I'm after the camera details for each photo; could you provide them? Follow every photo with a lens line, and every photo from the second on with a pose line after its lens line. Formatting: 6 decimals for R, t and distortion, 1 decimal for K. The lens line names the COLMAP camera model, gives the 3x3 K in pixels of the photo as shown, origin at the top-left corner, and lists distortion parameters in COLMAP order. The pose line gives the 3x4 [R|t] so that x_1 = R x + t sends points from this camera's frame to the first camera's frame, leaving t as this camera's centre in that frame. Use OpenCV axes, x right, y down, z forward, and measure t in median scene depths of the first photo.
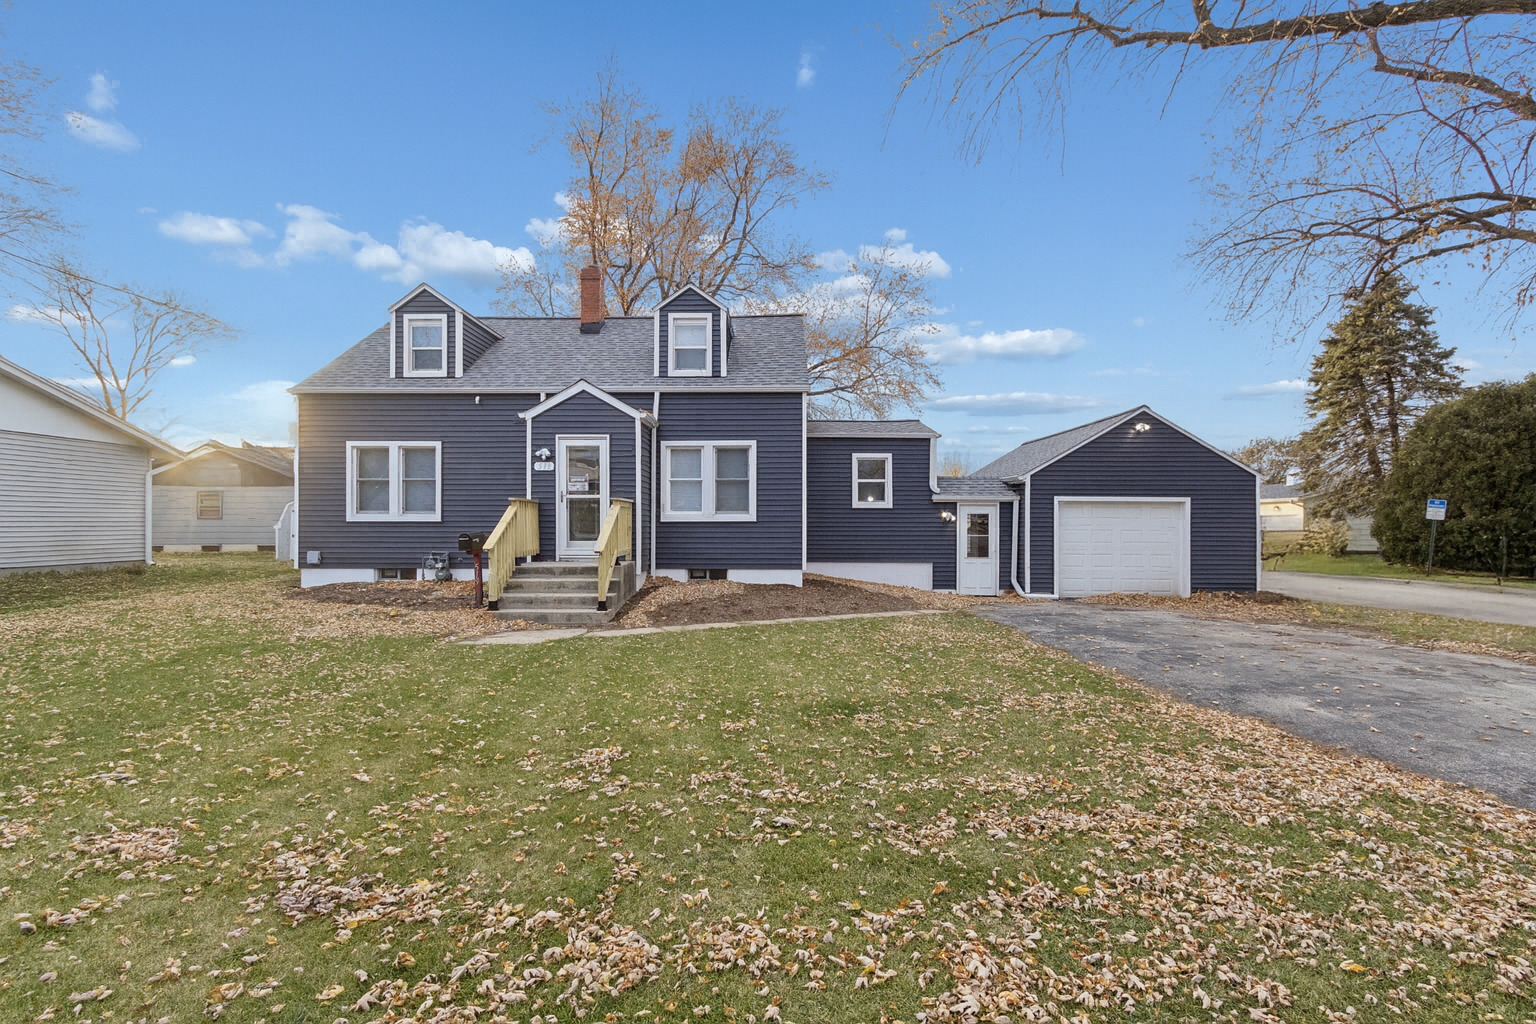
lens RADIAL K [[713.0, 0, 760.9], [0, 713.0, 519.1], [0, 0, 1]] dist [0.011285, -0.005803]
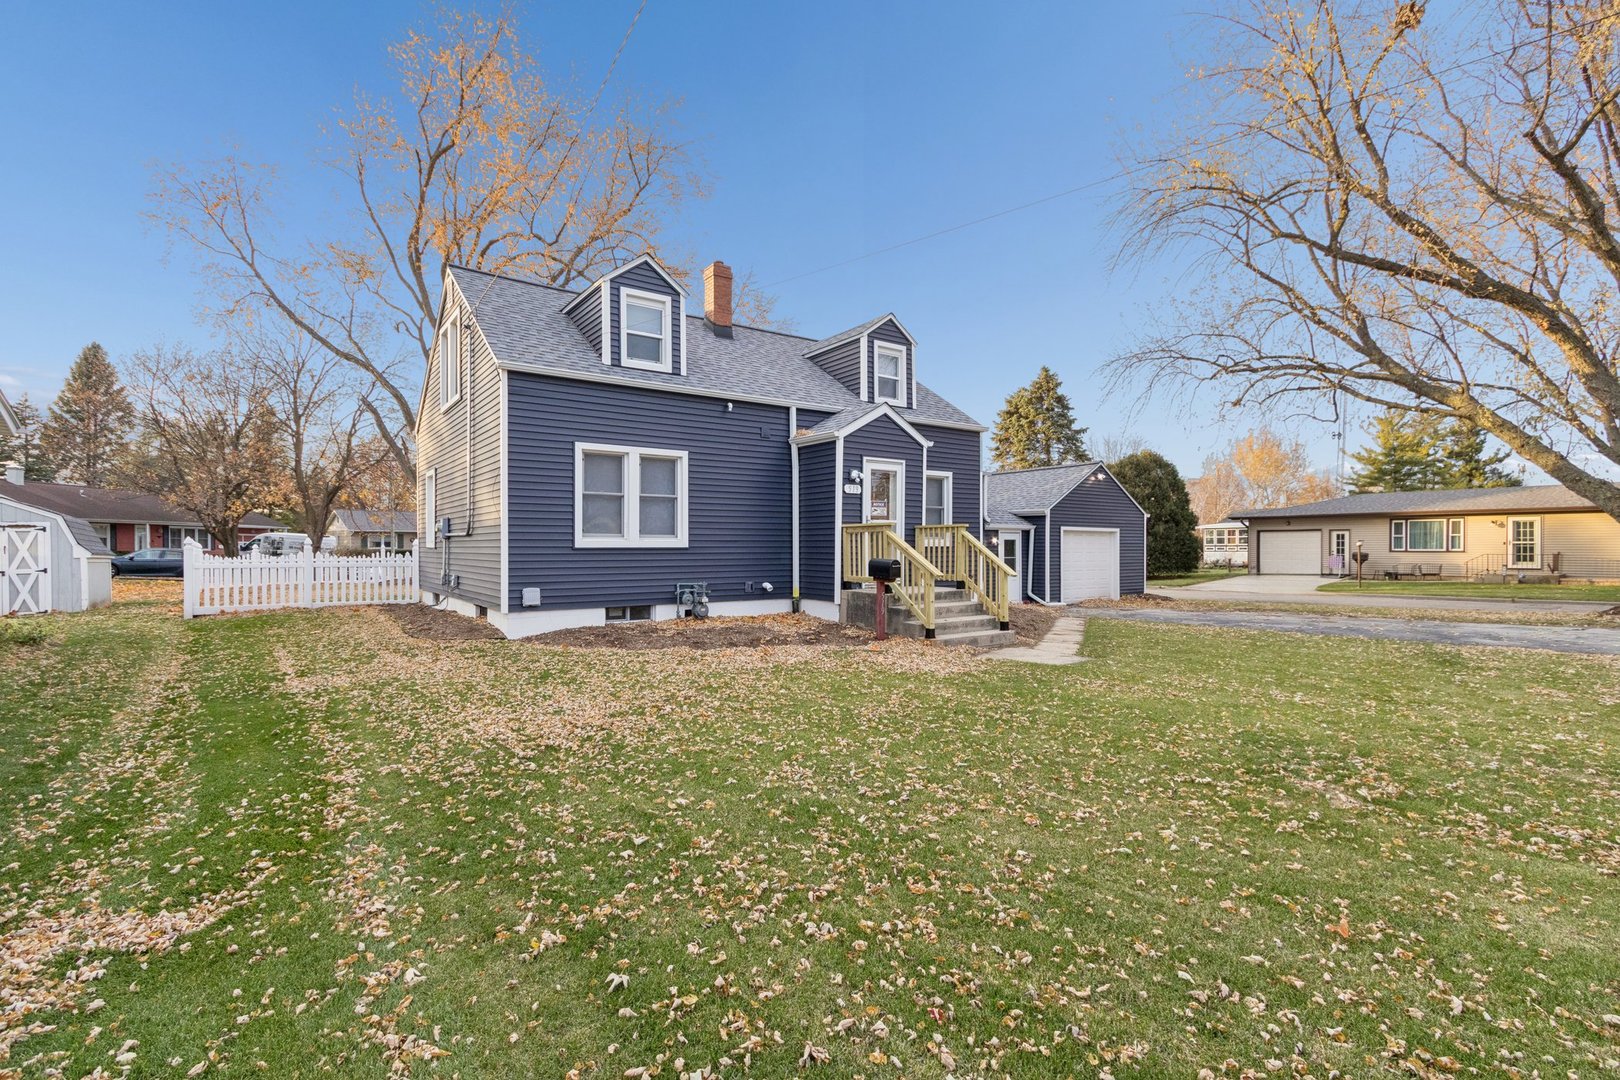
lens RADIAL K [[752.0, 0, 802.5], [0, 752.0, 547.5], [0, 0, 1]] dist [0.011285, -0.005803]
pose [[0.799149, -0.002819, 0.601126, -0.861628], [-0.001174, 0.999980, 0.006250, -0.001877], [-0.601131, -0.005700, 0.799130, 0.212615]]
